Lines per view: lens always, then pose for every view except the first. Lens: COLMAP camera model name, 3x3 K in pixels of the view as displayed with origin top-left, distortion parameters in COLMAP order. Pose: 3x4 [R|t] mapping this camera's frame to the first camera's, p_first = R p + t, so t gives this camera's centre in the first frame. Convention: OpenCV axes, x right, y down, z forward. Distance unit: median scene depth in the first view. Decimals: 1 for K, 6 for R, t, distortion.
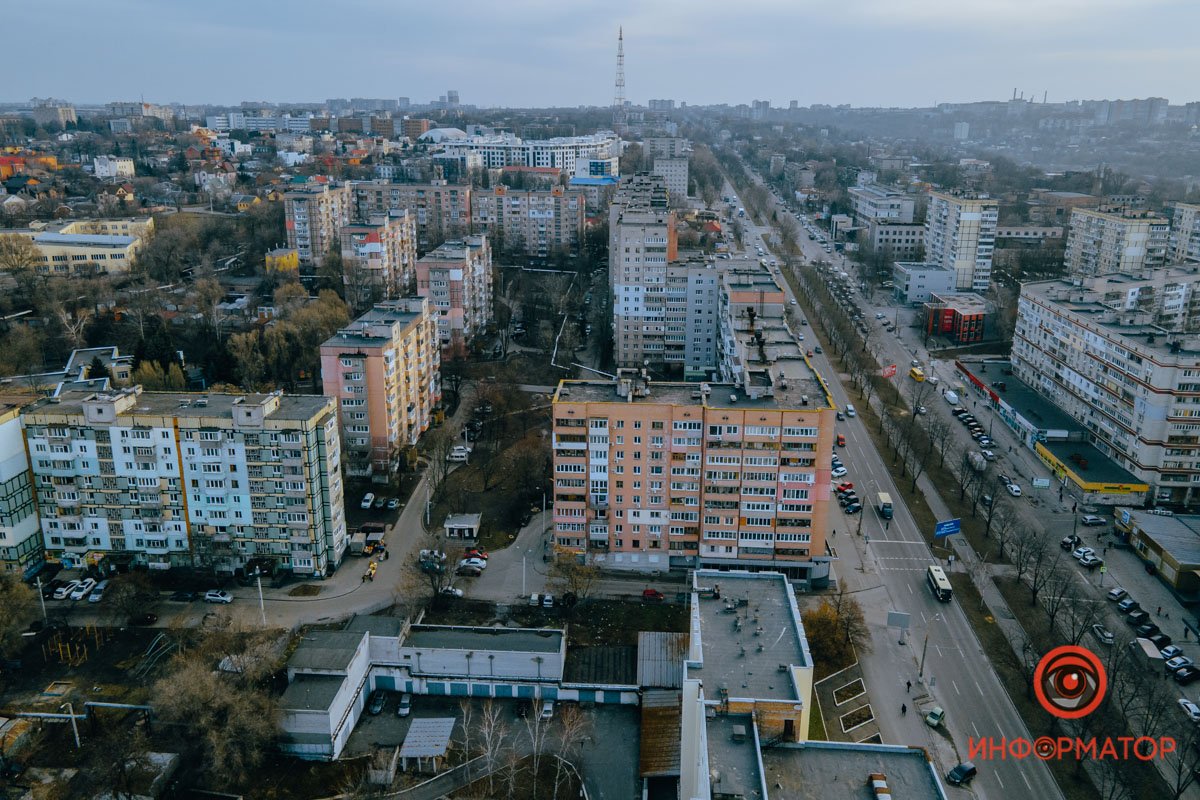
lens RADIAL K [[879.5, 0, 608.5], [0, 879.5, 355.9], [0, 0, 1]] dist [0.022582, 0.033078]
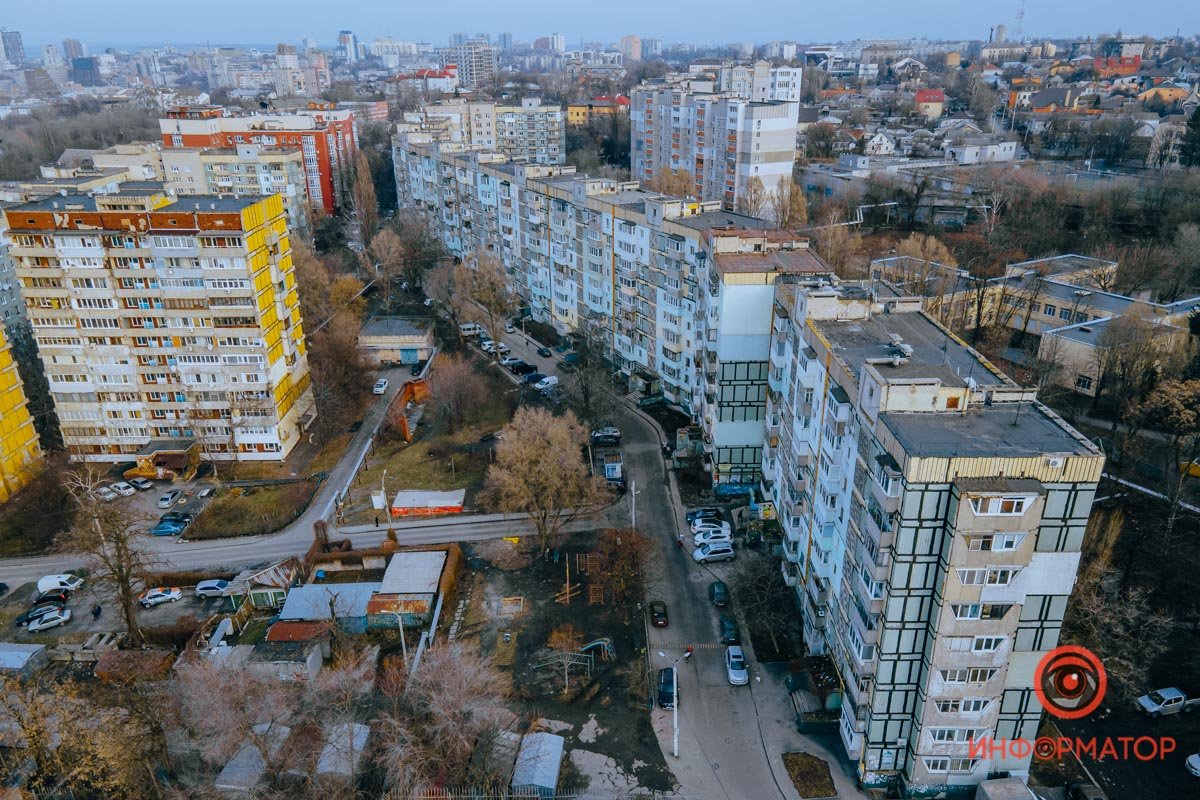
lens RADIAL K [[879.5, 0, 609.1], [0, 879.5, 445.9], [0, 0, 1]] dist [0.022582, 0.033078]
pose [[0.062155, 0.400512, -0.914181, 0.016995], [-0.263740, 0.889985, 0.371980, -0.042362], [0.962589, 0.217985, 0.160948, 0.764209]]
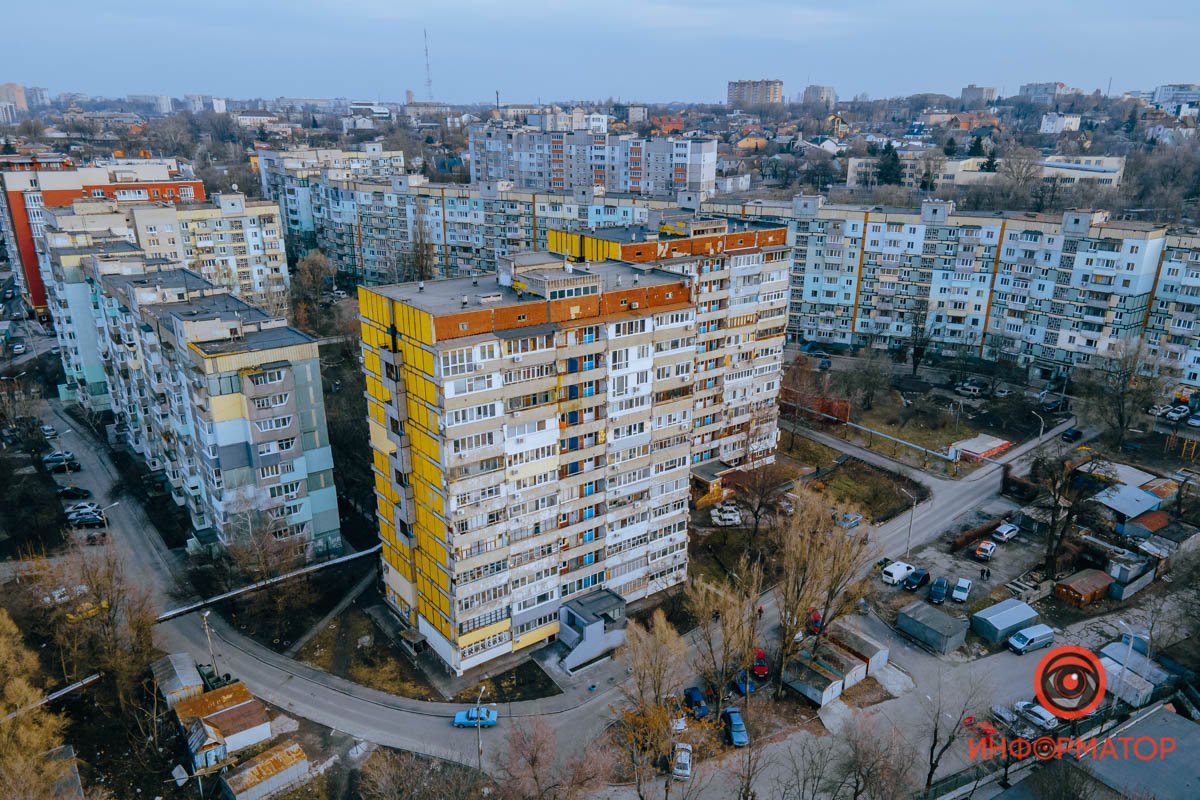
lens RADIAL K [[879.5, 0, 608.2], [0, 879.5, 442.8], [0, 0, 1]] dist [0.022582, 0.033078]
pose [[0.649809, 0.264212, -0.712700, -0.264090], [-0.205253, 0.963803, 0.170160, 0.244178], [0.731861, 0.035712, 0.680518, -0.167931]]
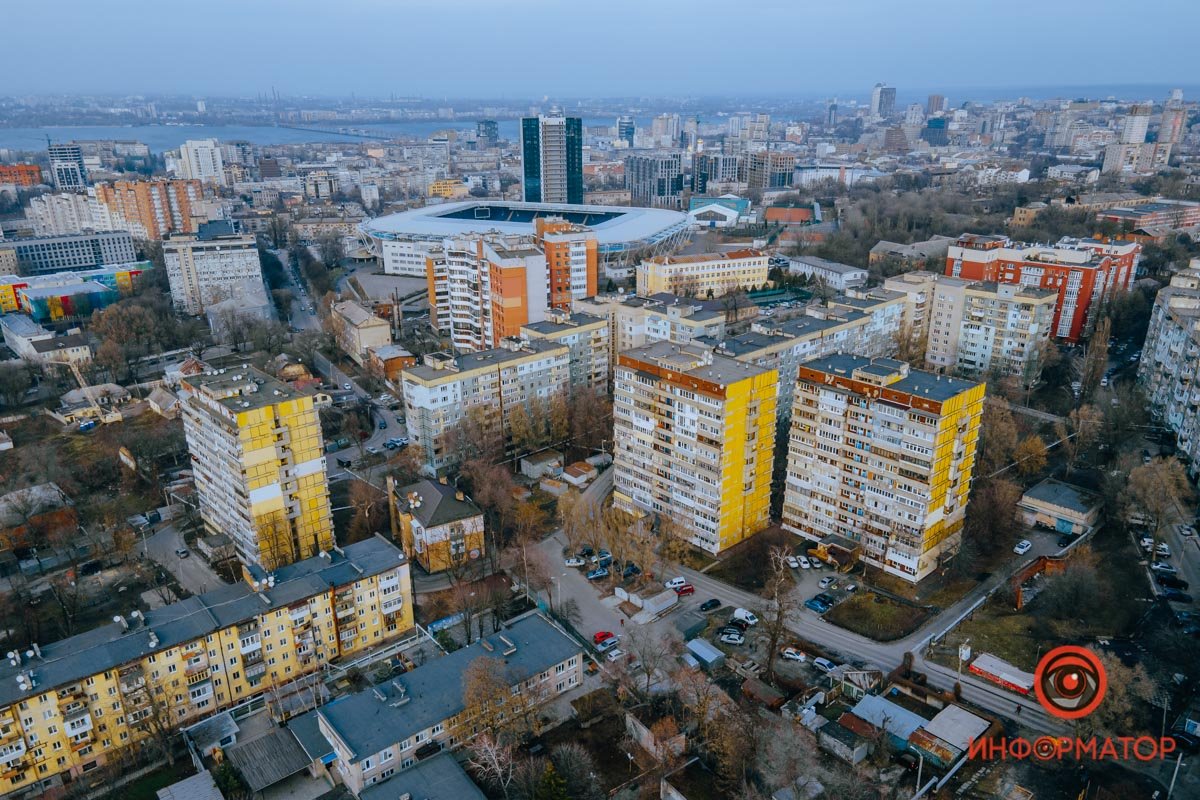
lens RADIAL K [[879.5, 0, 603.1], [0, 879.5, 446.2], [0, 0, 1]] dist [0.022582, 0.033078]
pose [[-0.700893, 0.258417, -0.664808, 0.177781], [-0.197289, 0.825459, 0.528861, -0.277100], [0.685438, 0.501835, -0.527576, 0.830045]]
